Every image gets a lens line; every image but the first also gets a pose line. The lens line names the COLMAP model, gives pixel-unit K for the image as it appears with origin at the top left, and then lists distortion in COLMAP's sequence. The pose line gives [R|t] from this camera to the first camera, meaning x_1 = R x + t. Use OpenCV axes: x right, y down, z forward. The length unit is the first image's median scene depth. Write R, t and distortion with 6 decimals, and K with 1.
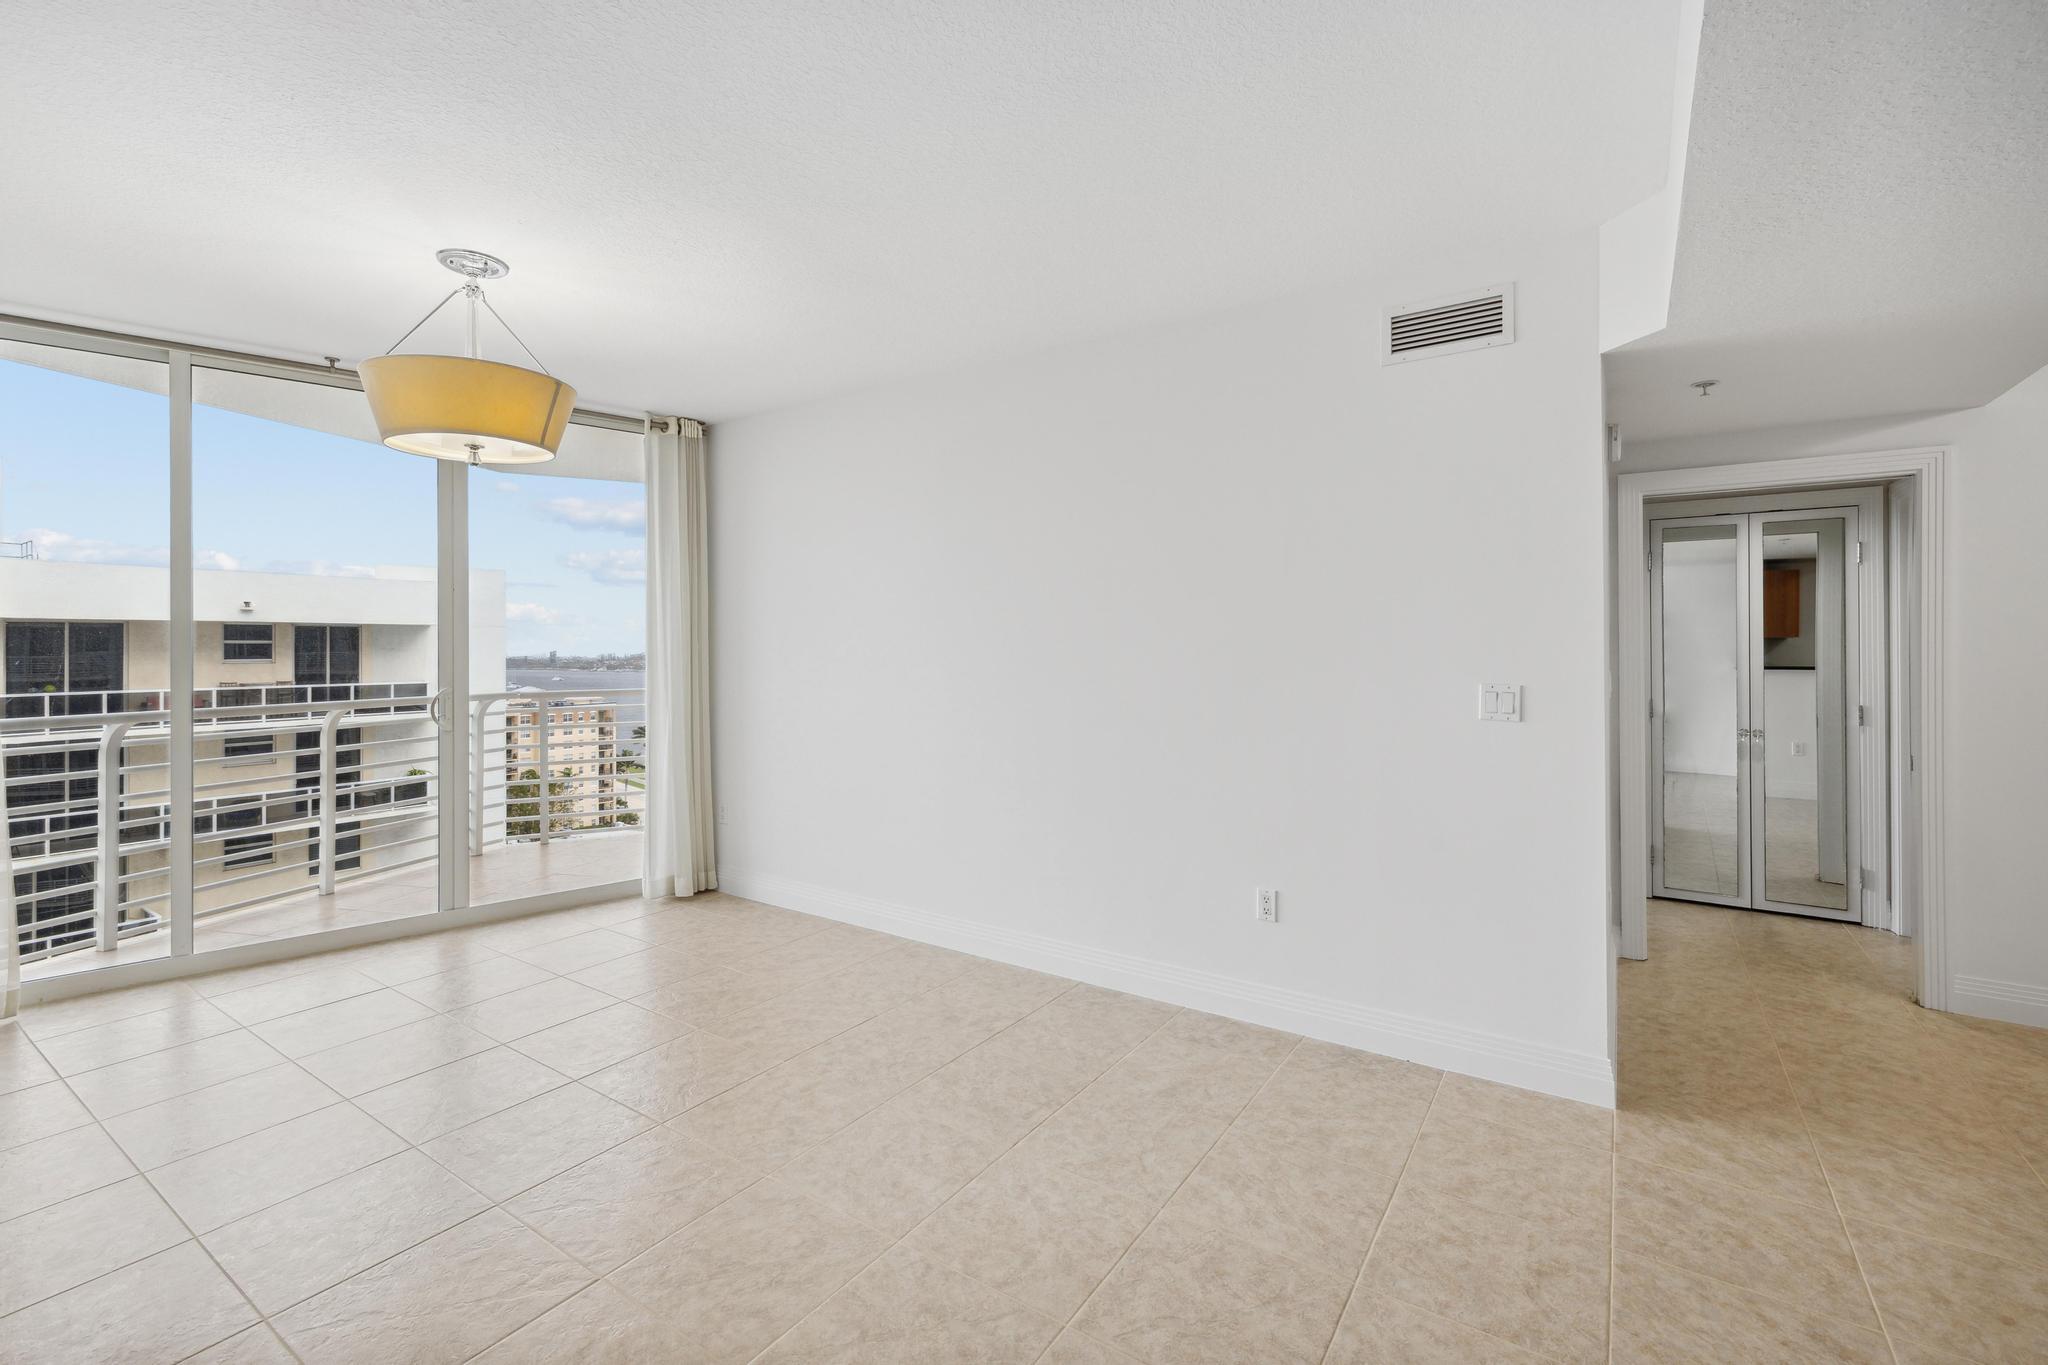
lens RADIAL K [[894.0, 0, 1015.3], [0, 894.0, 645.6], [0, 0, 1]] dist [0.003370, 0.000140]
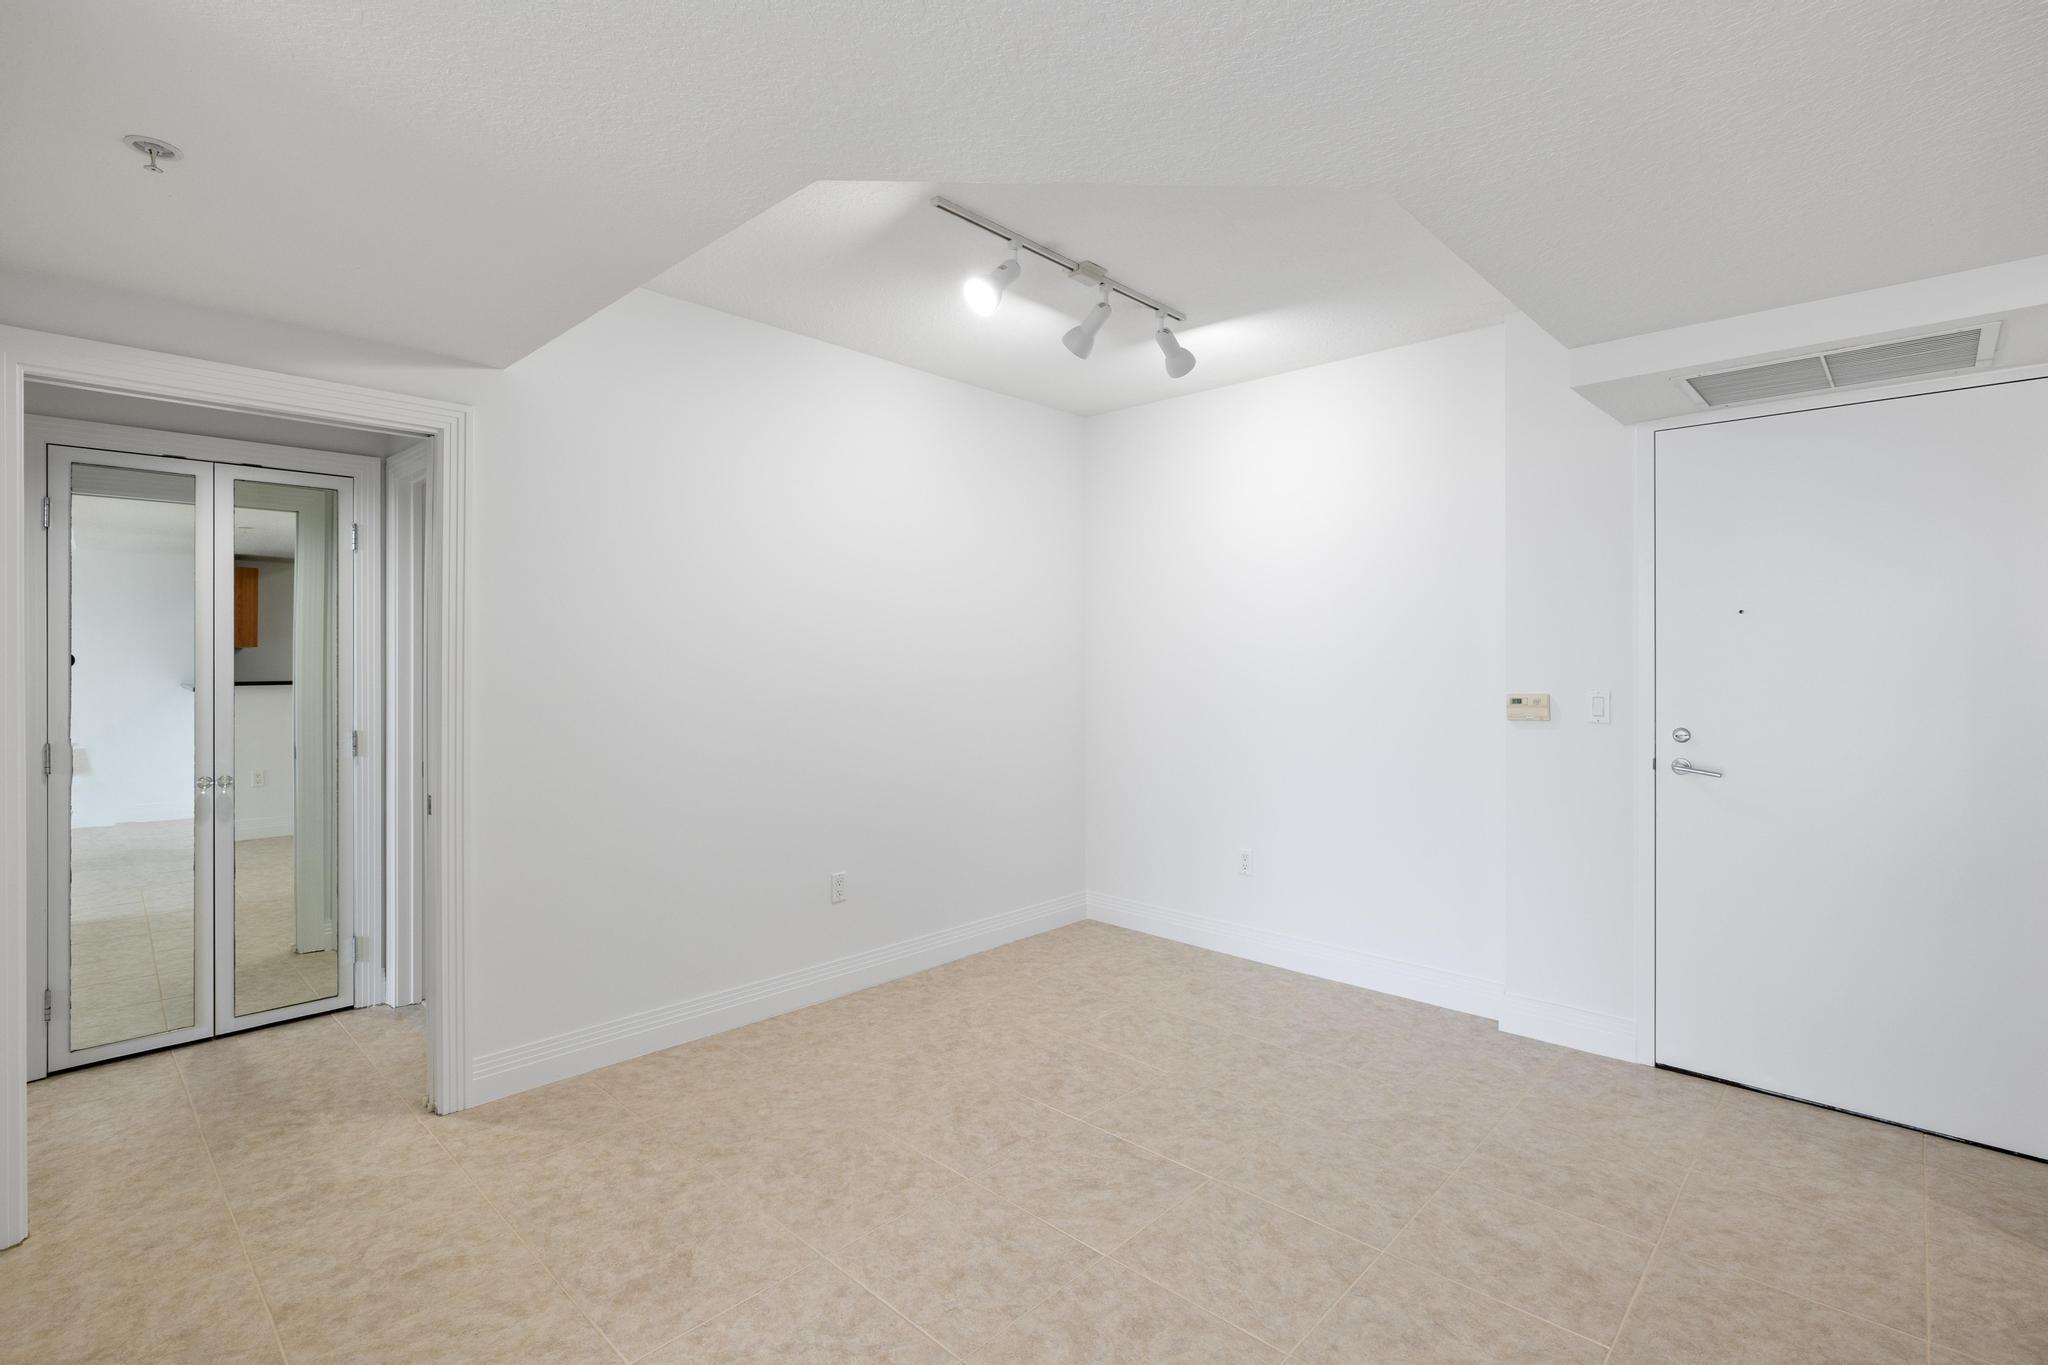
lens RADIAL K [[942.7, 0, 1015.1], [0, 942.7, 655.0], [0, 0, 1]] dist [-0.001442, -0.000026]
pose [[0.163489, 0.005434, 0.986530, 0.270445], [-0.001525, 0.999985, -0.005255, 0.004335], [-0.986544, -0.000646, 0.163494, 0.359042]]
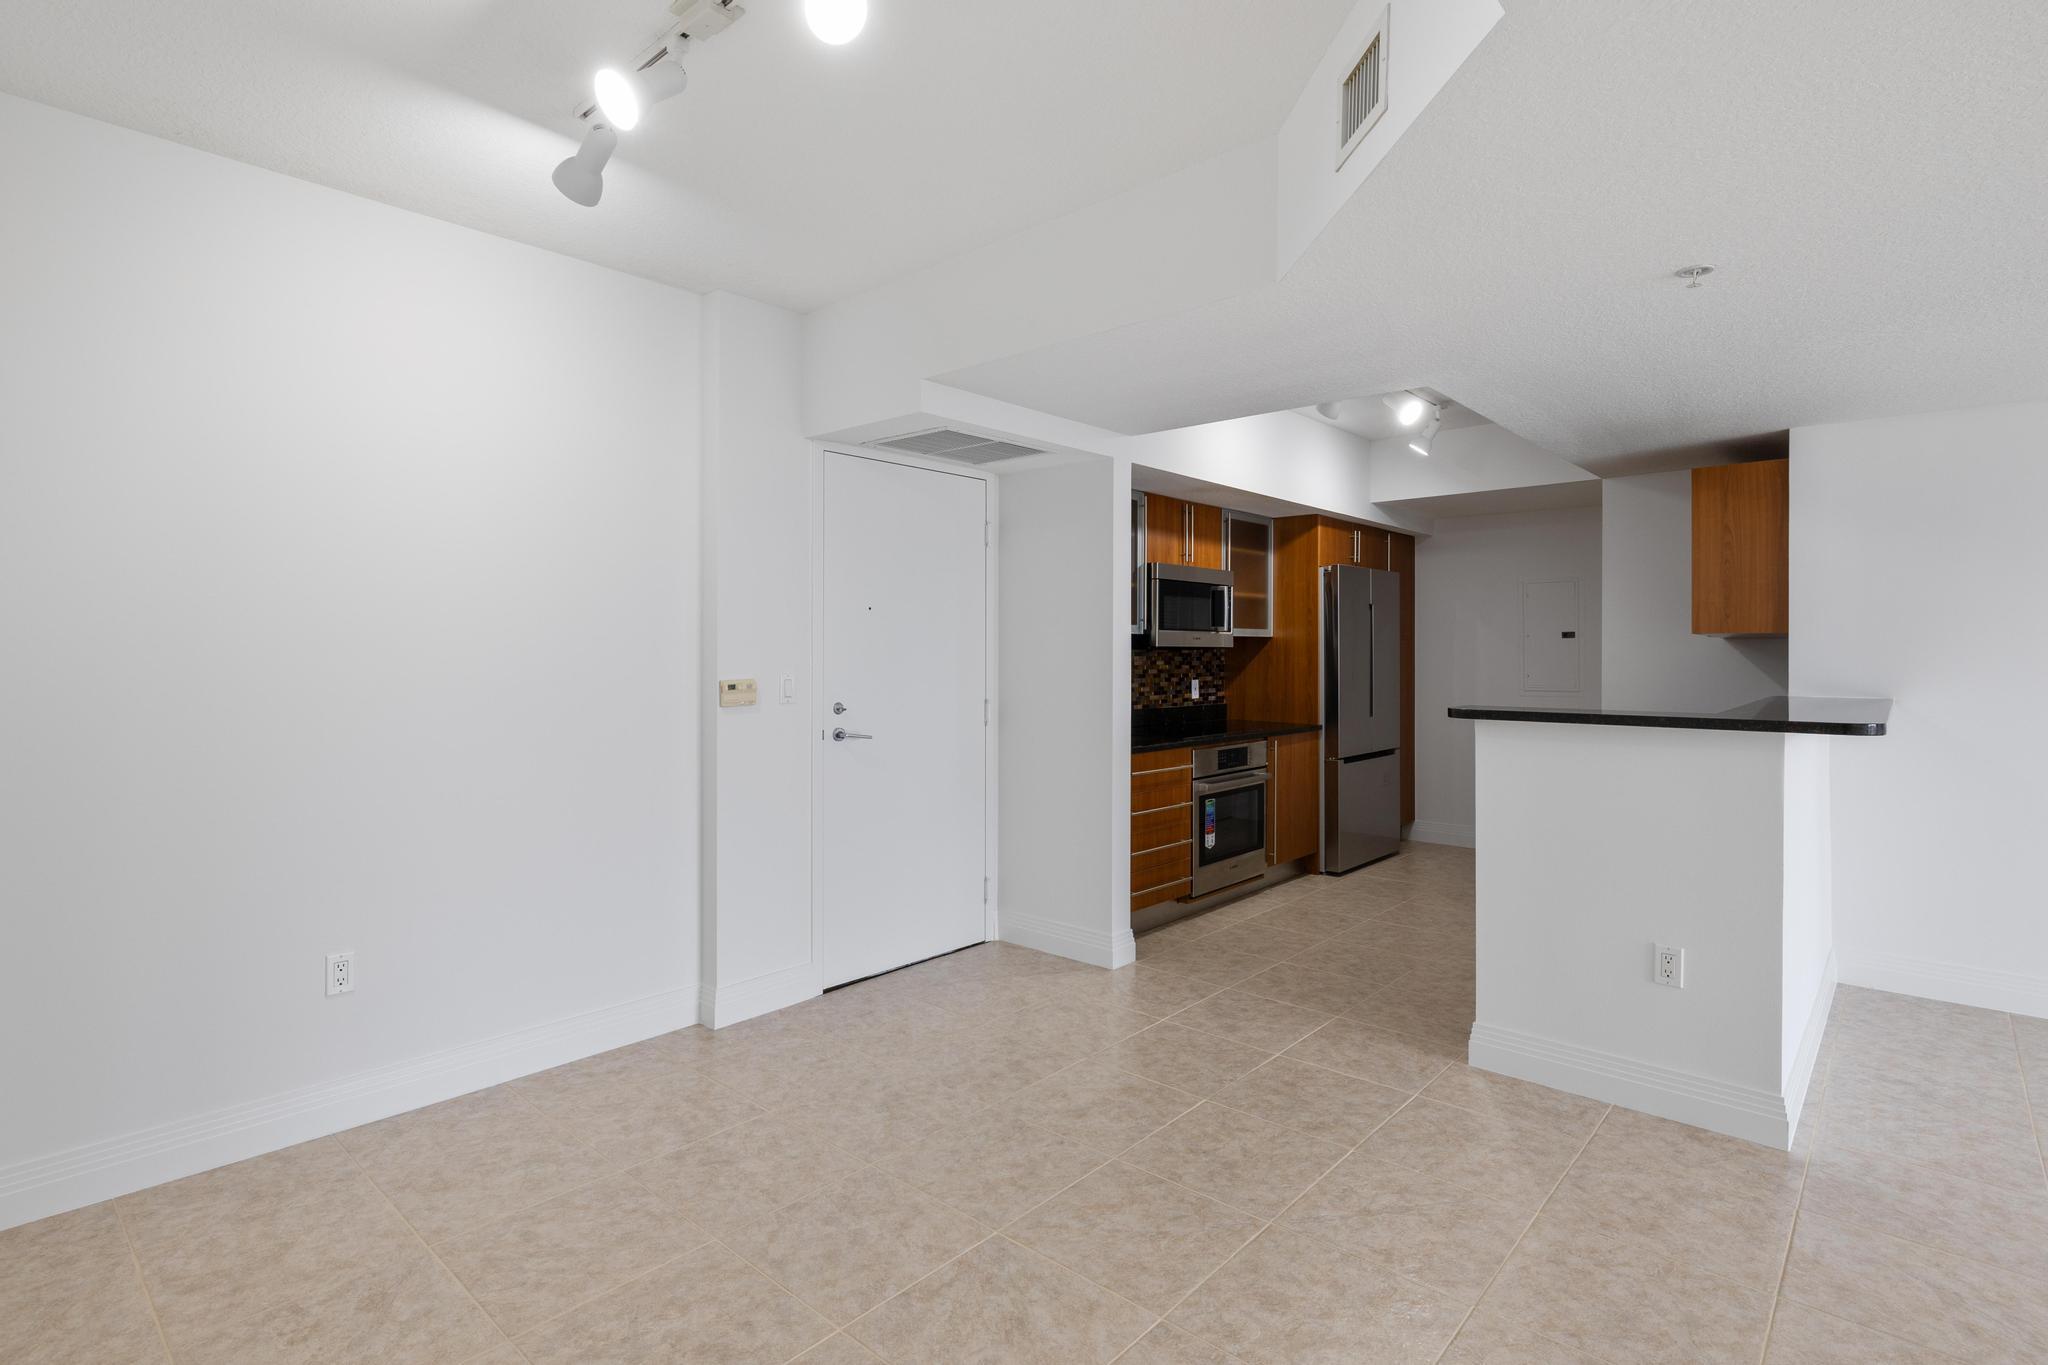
lens RADIAL K [[1004.8, 0, 1008.9], [0, 1004.8, 651.4], [0, 0, 1]] dist [-0.002028, -0.000226]
pose [[-0.989856, -0.000218, 0.142077, 0.893480], [-0.000473, 0.999998, -0.001763, 0.011598], [-0.142077, -0.001812, -0.989854, 0.983516]]
